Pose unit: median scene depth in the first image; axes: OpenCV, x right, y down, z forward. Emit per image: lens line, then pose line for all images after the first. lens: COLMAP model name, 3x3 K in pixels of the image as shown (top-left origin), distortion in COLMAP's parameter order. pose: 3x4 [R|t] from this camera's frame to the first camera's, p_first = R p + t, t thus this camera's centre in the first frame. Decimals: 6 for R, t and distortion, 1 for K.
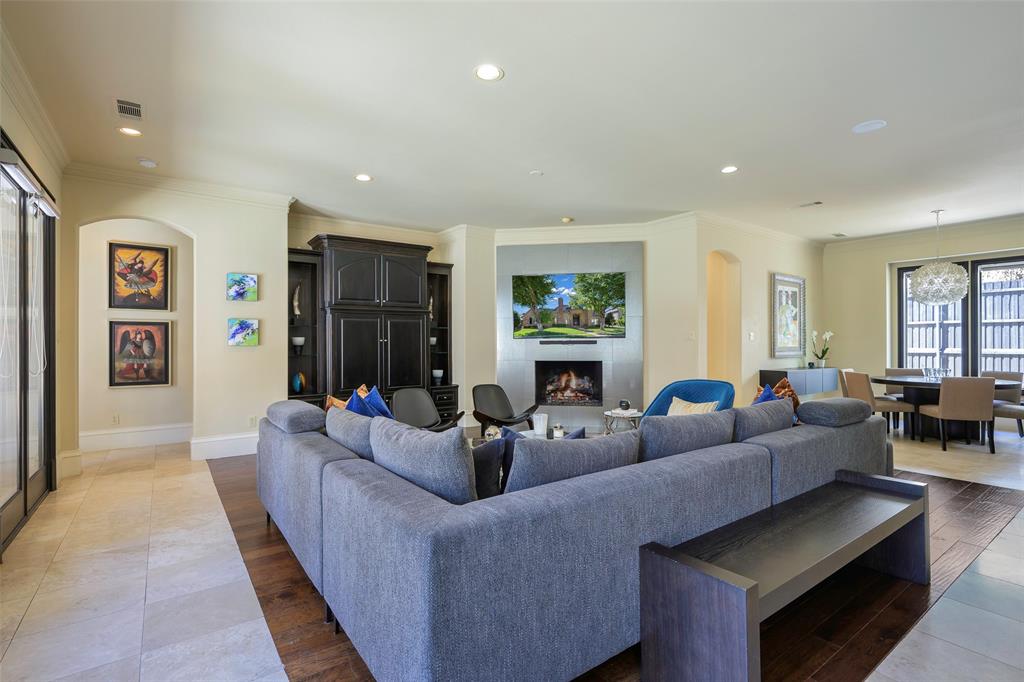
lens RADIAL K [[486.5, 0, 515.9], [0, 486.5, 340.9], [0, 0, 1]] dist [0.001469, 0.000001]
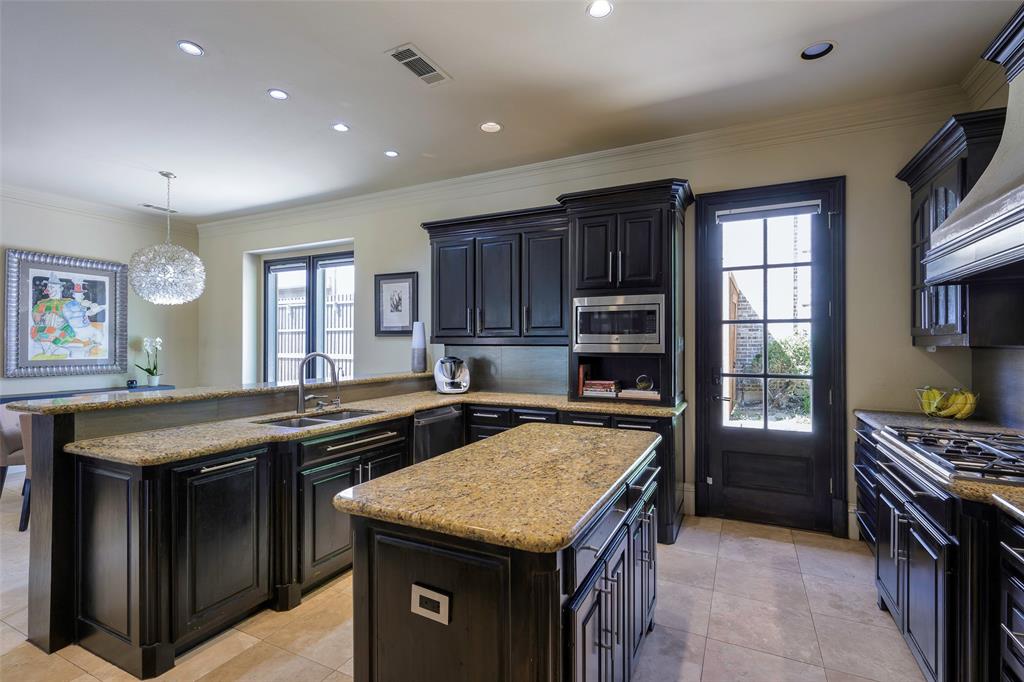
lens RADIAL K [[458.0, 0, 510.0], [0, 458.0, 339.5], [0, 0, 1]] dist [0.002010, -0.000615]
pose [[0.881602, 0.007955, 0.471927, 0.806588], [-0.005263, 0.999961, -0.007024, -0.015351], [-0.471964, 0.003708, 0.881610, 0.133540]]
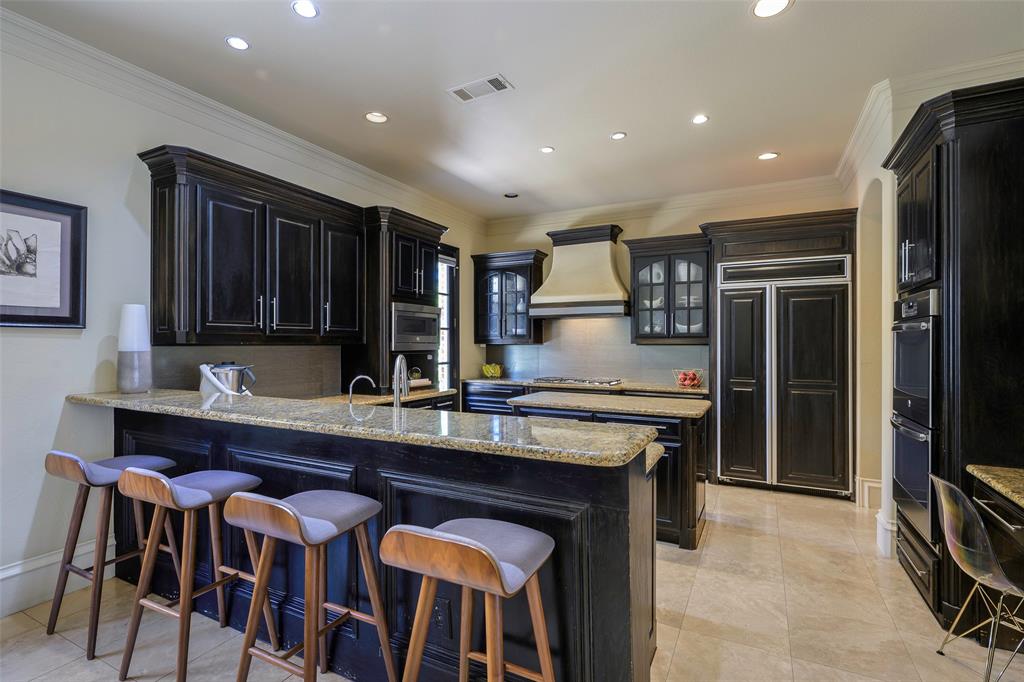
lens RADIAL K [[486.5, 0, 510.9], [0, 486.5, 337.7], [0, 0, 1]] dist [0.001469, 0.000001]
pose [[-0.436993, 0.013233, 0.899368, 0.547289], [-0.003522, 0.999859, -0.016423, -0.012474], [-0.899458, -0.010345, -0.436885, 0.602093]]
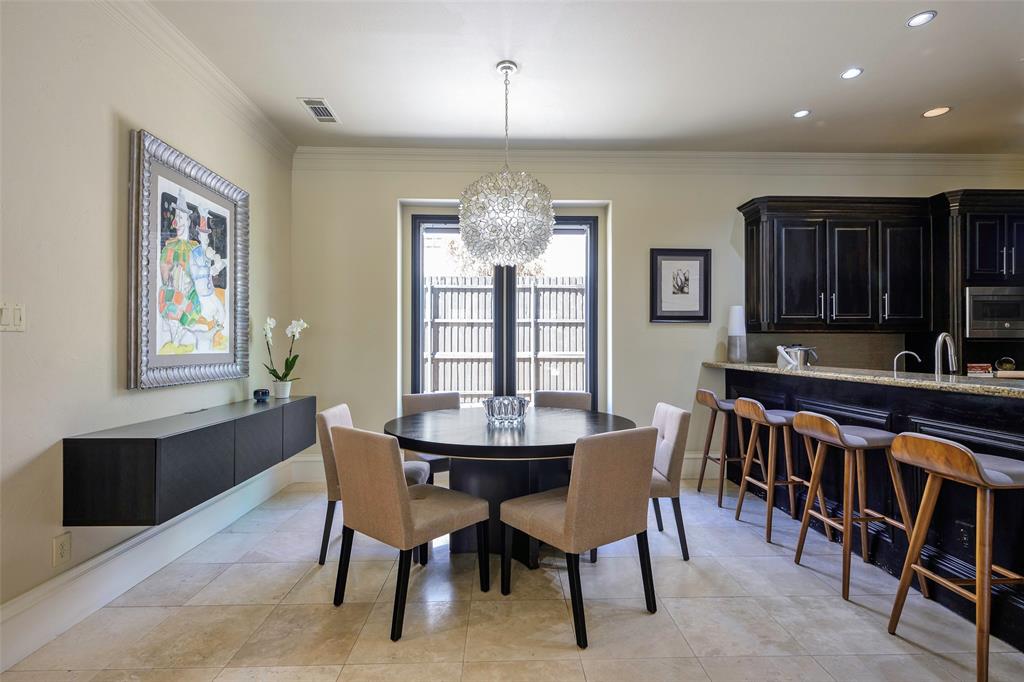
lens RADIAL K [[486.5, 0, 519.5], [0, 486.5, 345.7], [0, 0, 1]] dist [0.001469, 0.000001]
pose [[0.564056, 0.002265, 0.825733, 0.391738], [-0.004644, 0.999989, 0.000429, 0.004171], [-0.825723, -0.004077, 0.564061, 0.585816]]
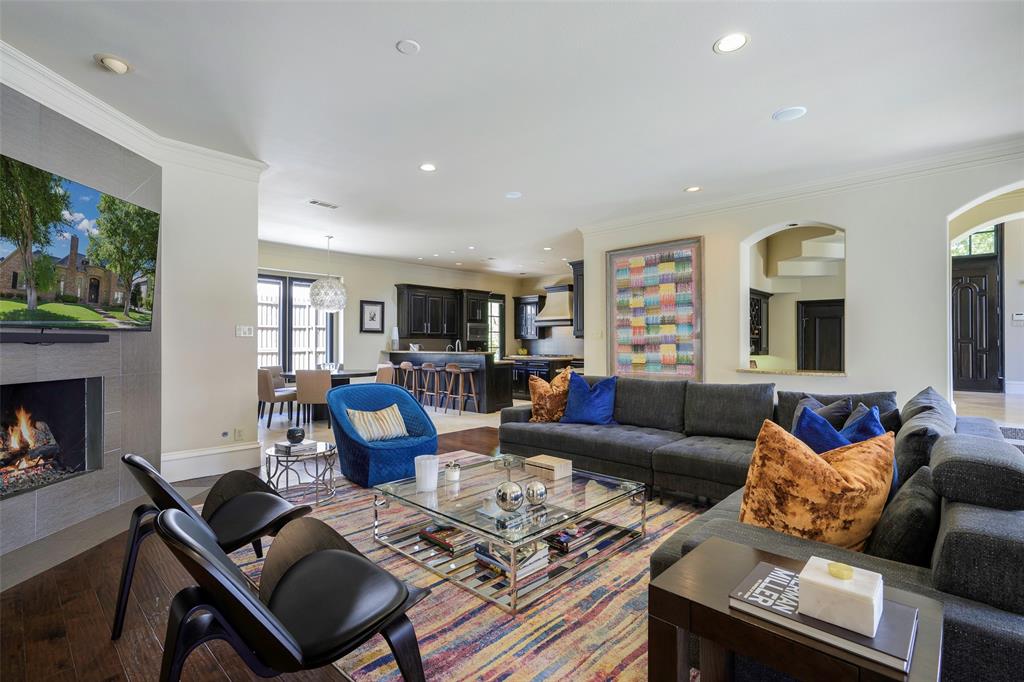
lens RADIAL K [[486.5, 0, 507.5], [0, 486.5, 336.6], [0, 0, 1]] dist [0.001469, 0.000001]
pose [[-0.172720, 0.016975, 0.984825, -0.358282], [-0.003949, 0.999832, -0.017927, 0.006890], [-0.984963, -0.006985, -0.172624, 0.620607]]
